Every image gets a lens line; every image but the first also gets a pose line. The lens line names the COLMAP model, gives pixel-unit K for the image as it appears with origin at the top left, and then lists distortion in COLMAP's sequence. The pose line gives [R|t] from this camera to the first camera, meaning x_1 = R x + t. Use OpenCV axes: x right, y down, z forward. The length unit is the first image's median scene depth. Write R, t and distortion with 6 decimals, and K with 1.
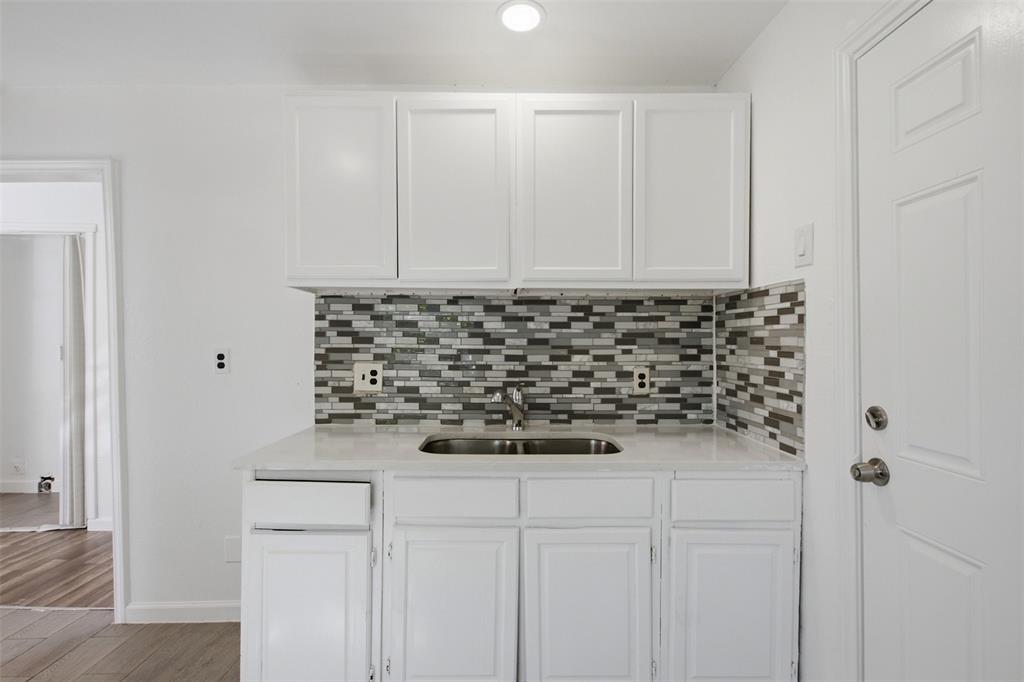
lens RADIAL K [[473.9, 0, 514.4], [0, 473.9, 346.1], [0, 0, 1]] dist [-0.008435, 0.002497]
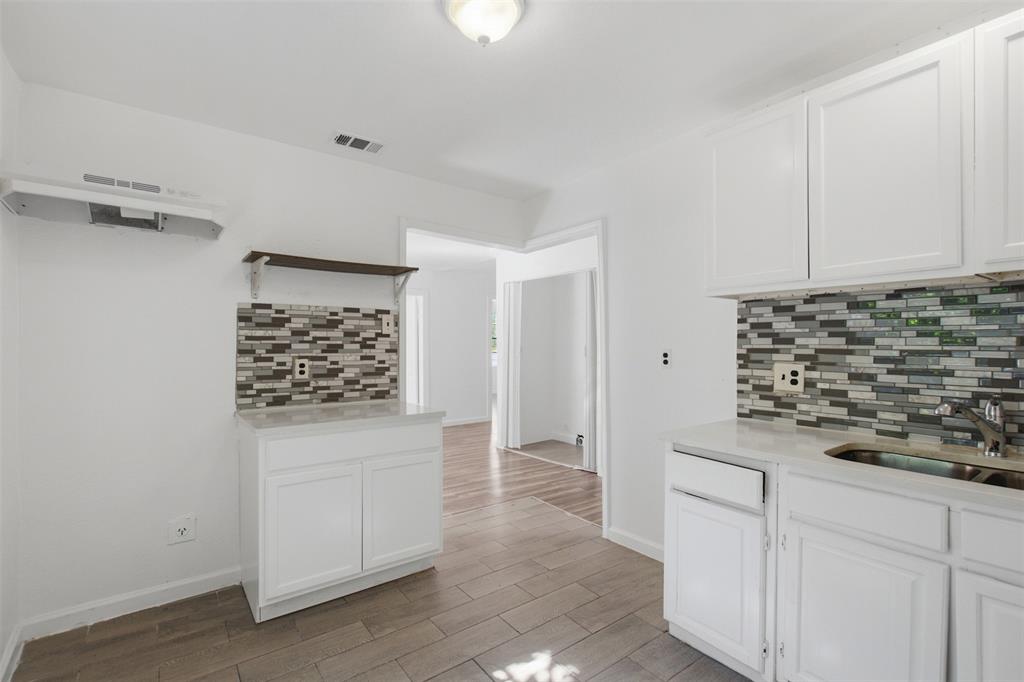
lens RADIAL K [[473.9, 0, 513.9], [0, 473.9, 343.8], [0, 0, 1]] dist [-0.008435, 0.002497]
pose [[0.585093, -0.005184, -0.810949, 0.172277], [0.001772, 0.999985, -0.005114, -0.002638], [0.810964, 0.001555, 0.585094, -0.076950]]
